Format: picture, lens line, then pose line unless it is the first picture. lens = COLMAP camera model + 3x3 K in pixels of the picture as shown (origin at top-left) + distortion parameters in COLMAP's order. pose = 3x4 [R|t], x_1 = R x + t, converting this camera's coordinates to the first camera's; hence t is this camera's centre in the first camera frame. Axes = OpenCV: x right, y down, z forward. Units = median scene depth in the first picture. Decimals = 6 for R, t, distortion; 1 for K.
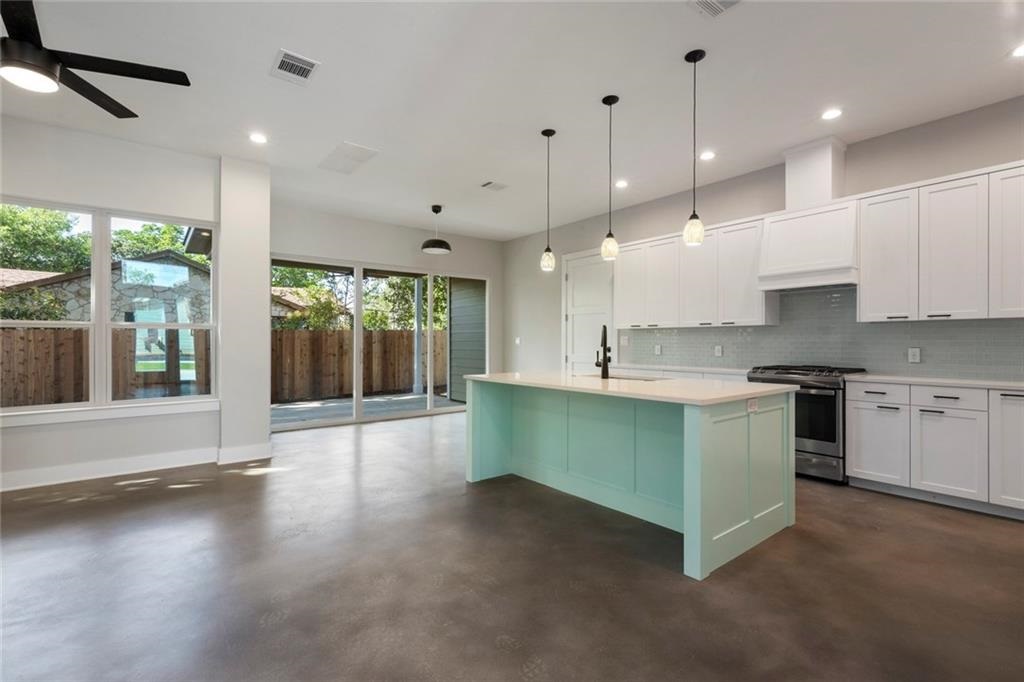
lens RADIAL K [[463.2, 0, 512.0], [0, 463.2, 337.4], [0, 0, 1]] dist [-0.000030, 0.000318]
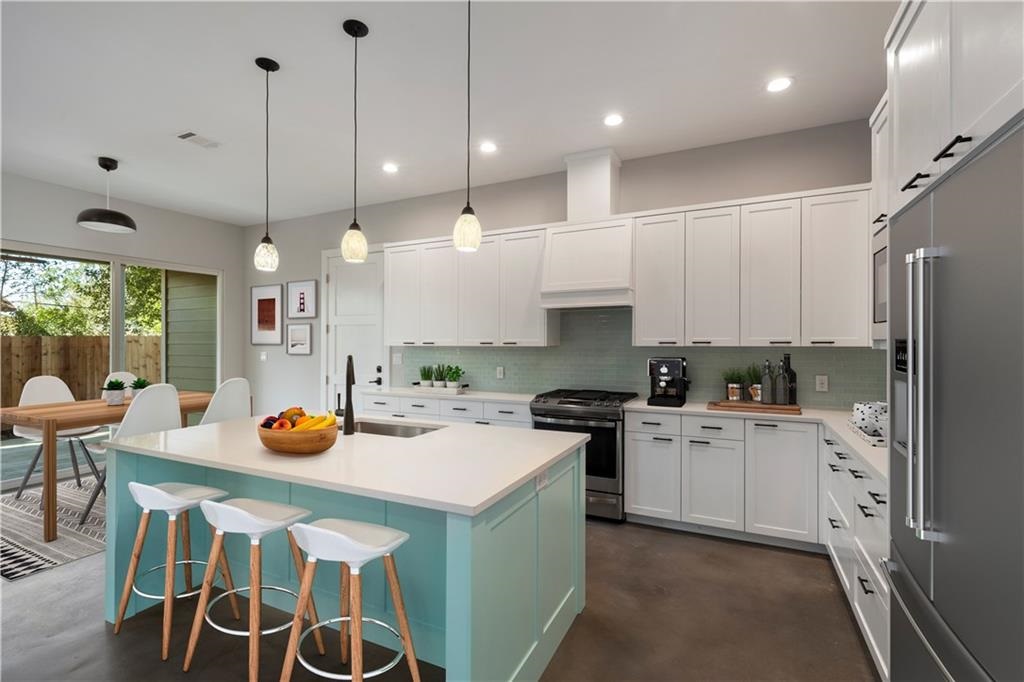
lens RADIAL K [[463.2, 0, 512.0], [0, 463.2, 337.4], [0, 0, 1]] dist [-0.000030, 0.000318]
pose [[0.903265, 0.004081, 0.429063, 0.111125], [-0.003560, 0.999992, -0.002017, -0.048389], [-0.429068, 0.000294, 0.903272, 0.245032]]
